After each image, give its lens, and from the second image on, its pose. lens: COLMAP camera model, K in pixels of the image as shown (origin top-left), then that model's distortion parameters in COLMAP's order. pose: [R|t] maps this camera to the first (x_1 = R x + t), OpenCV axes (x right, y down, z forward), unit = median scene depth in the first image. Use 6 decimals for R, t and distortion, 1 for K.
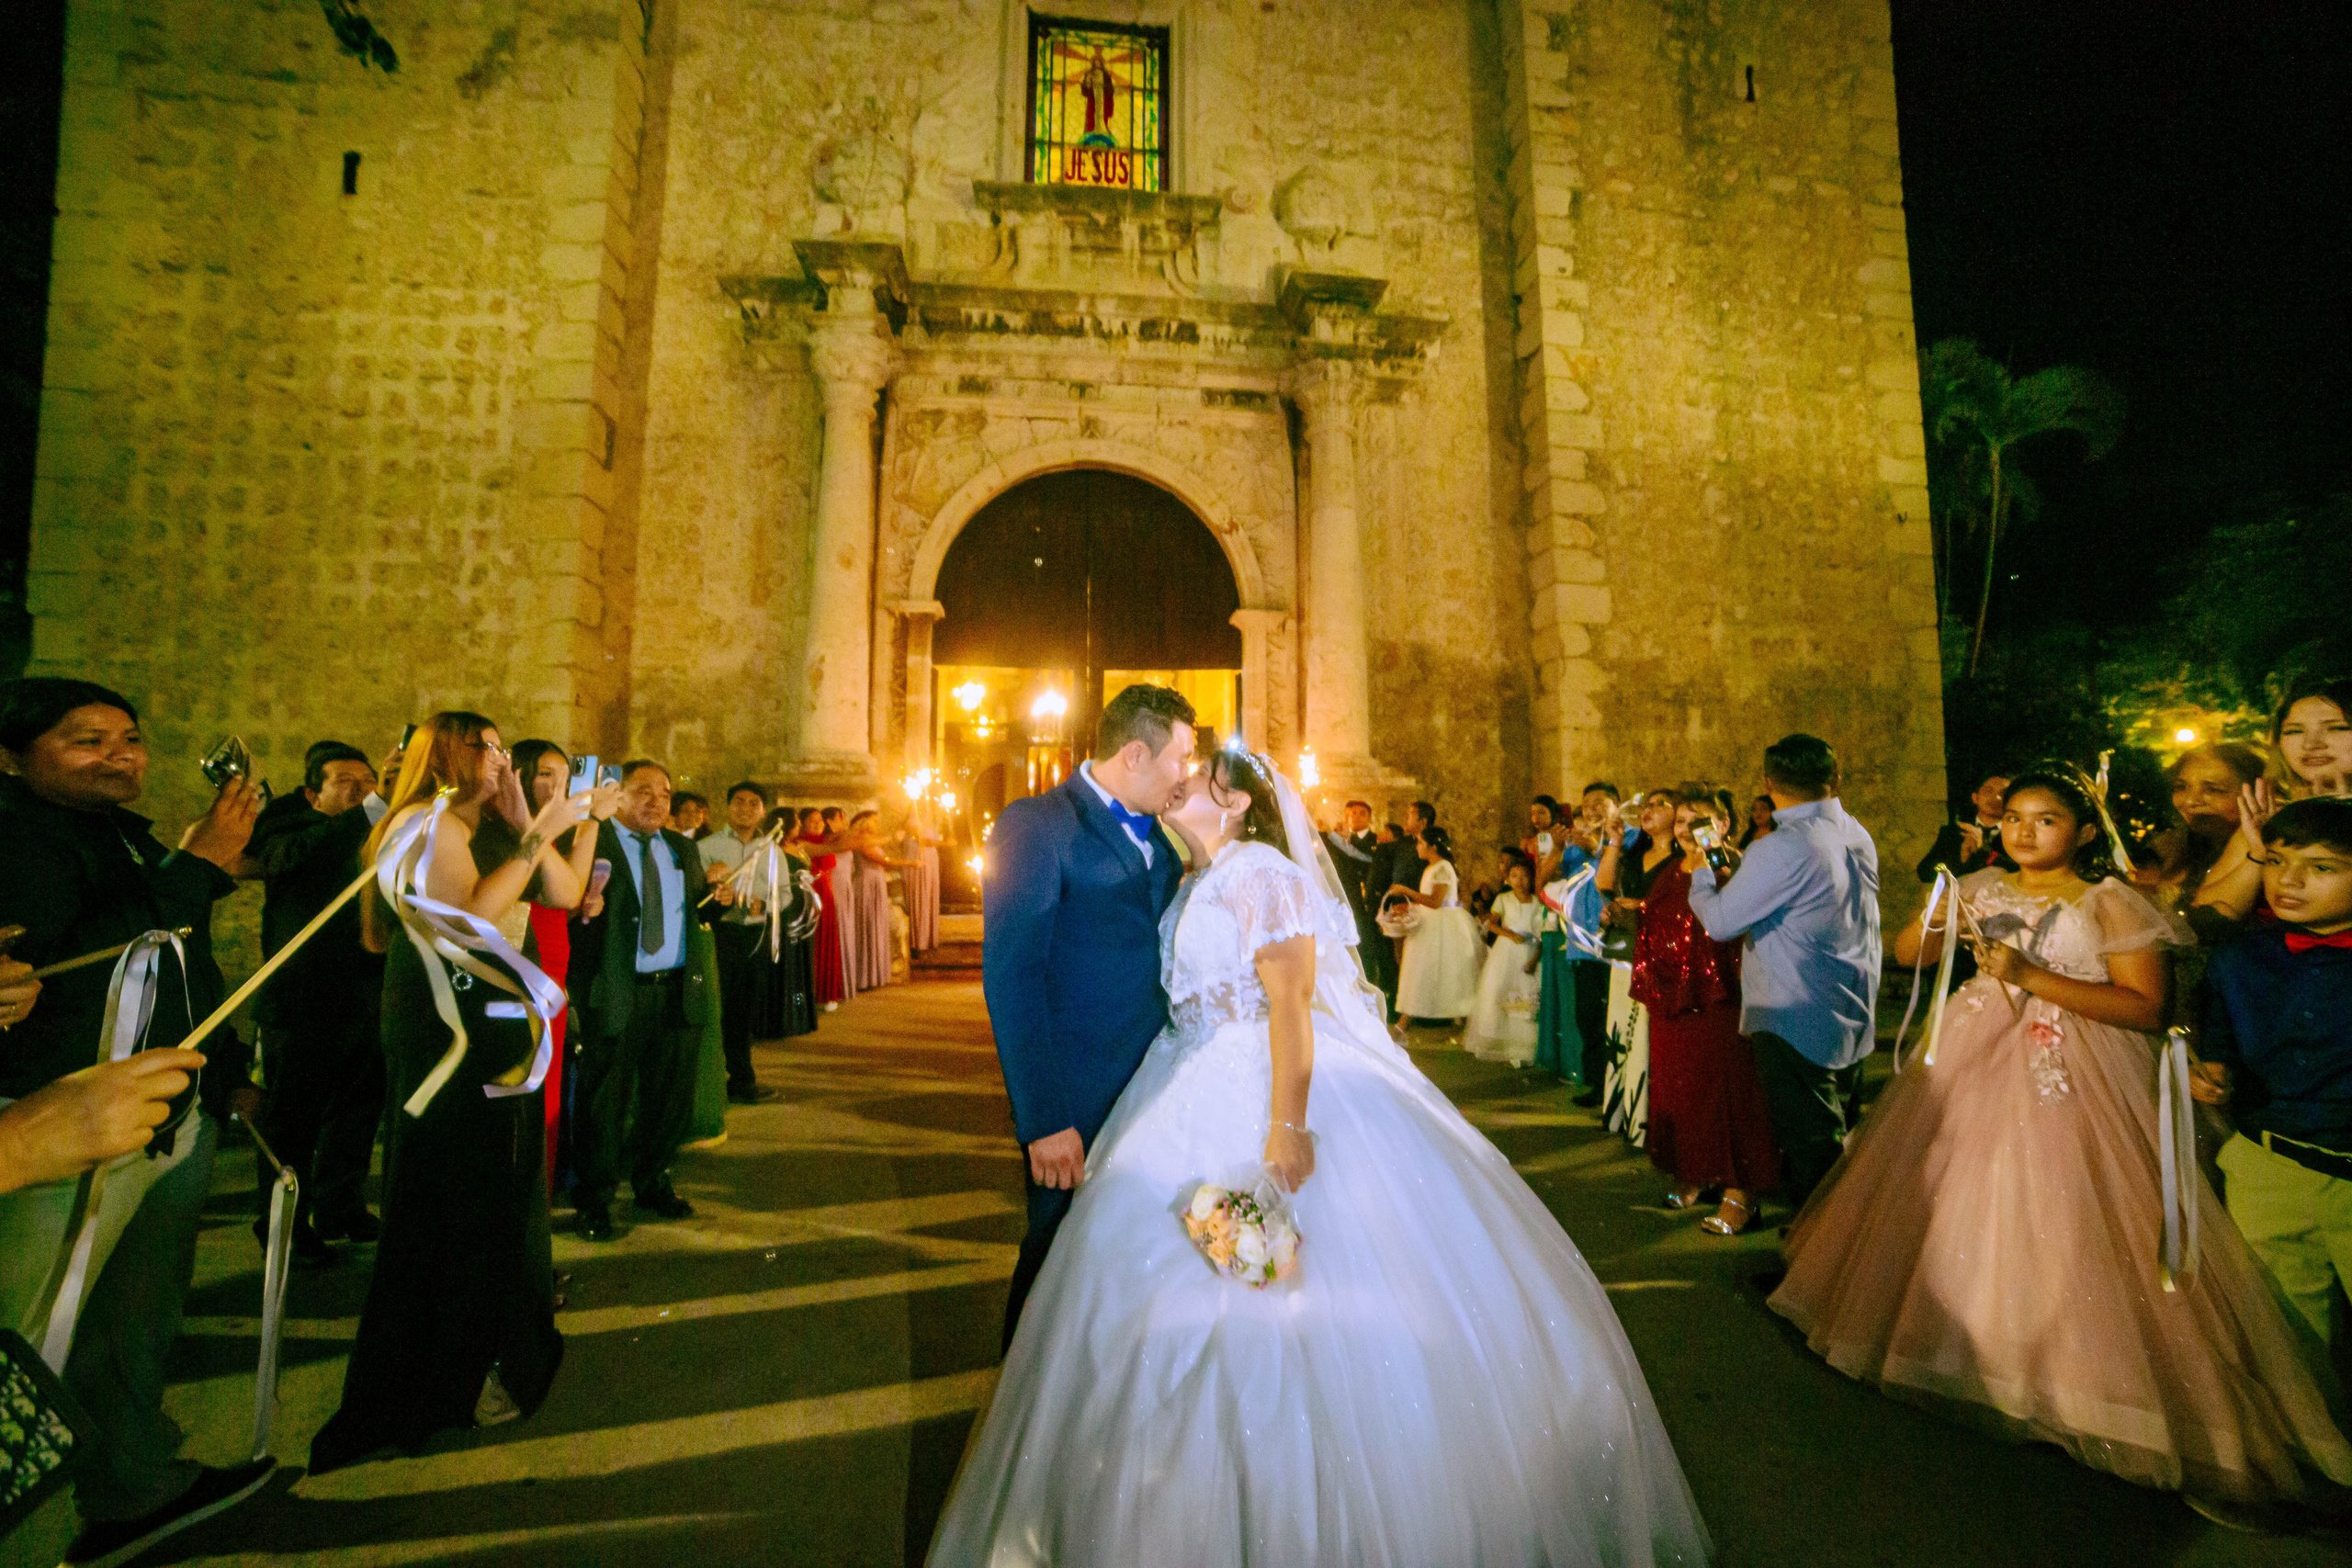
lens RADIAL K [[985.0, 0, 1166.6], [0, 985.0, 782.7], [0, 0, 1]] dist [-0.109876, 0.040835]
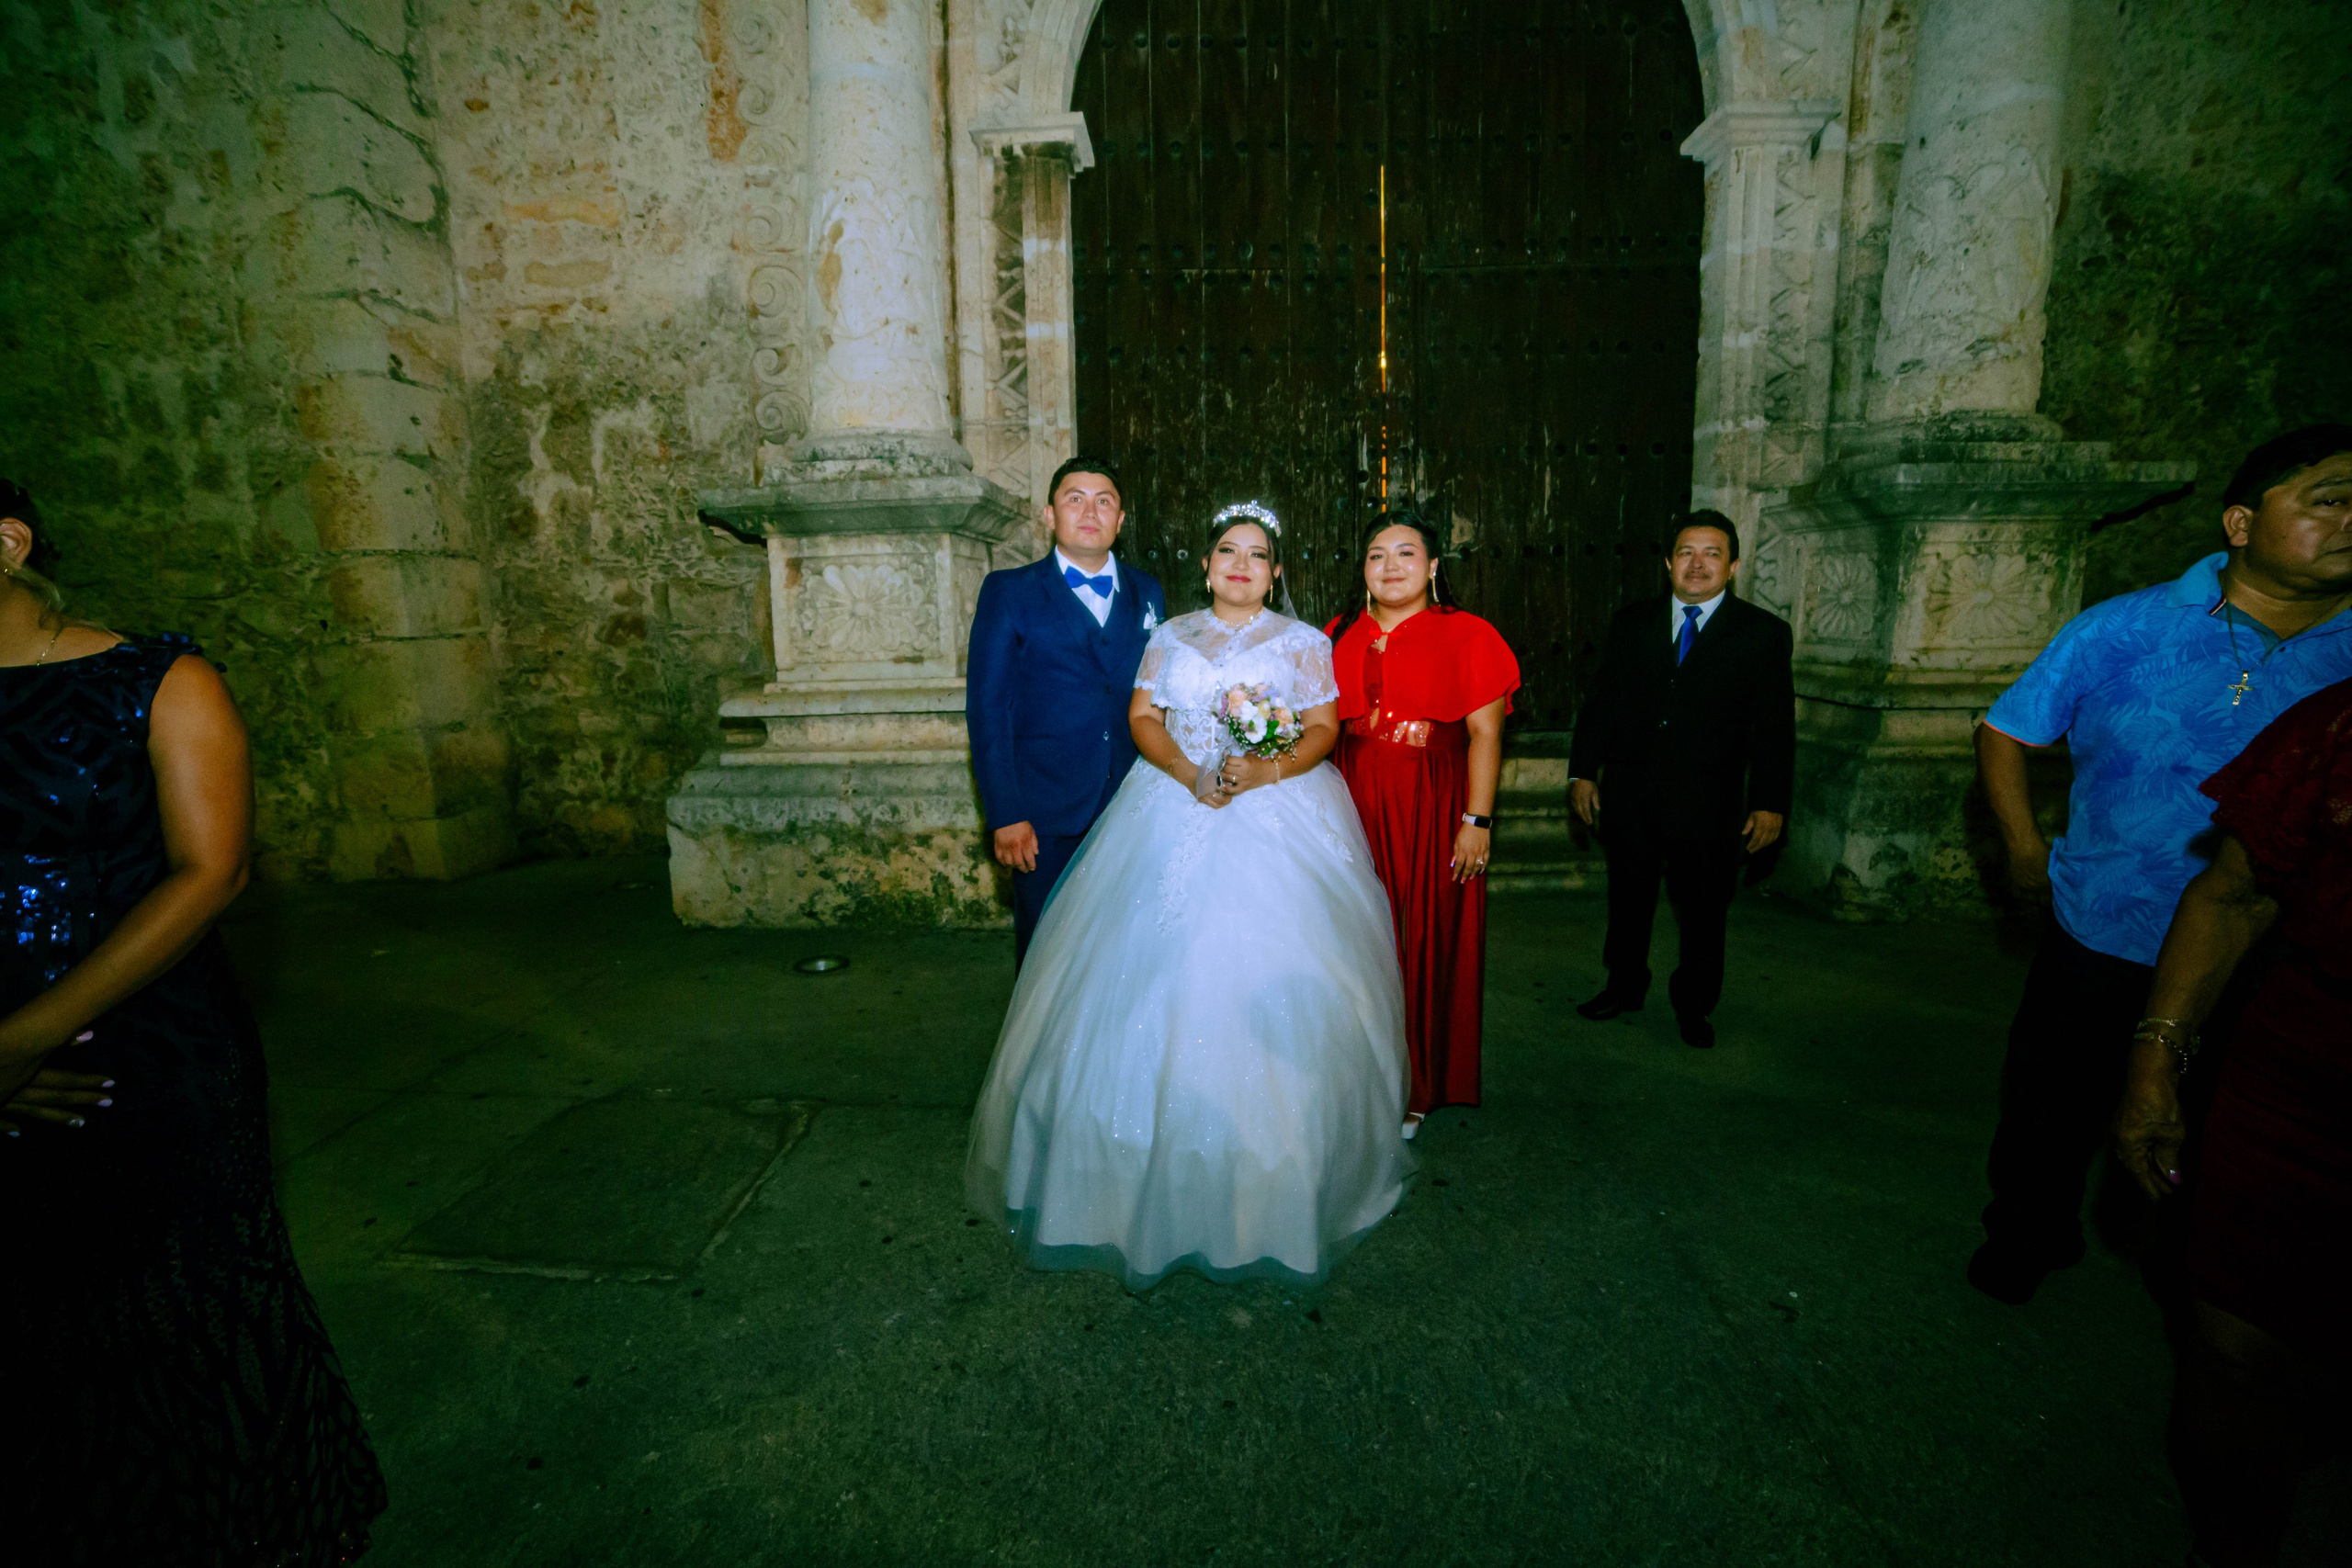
lens RADIAL K [[985.0, 0, 1166.6], [0, 985.0, 782.7], [0, 0, 1]] dist [-0.109876, 0.040835]
pose [[0.989282, 0.006897, -0.145853, -0.130248], [0.028531, 0.970499, 0.239412, 0.022867], [0.143201, -0.241007, 0.959900, 0.517323]]
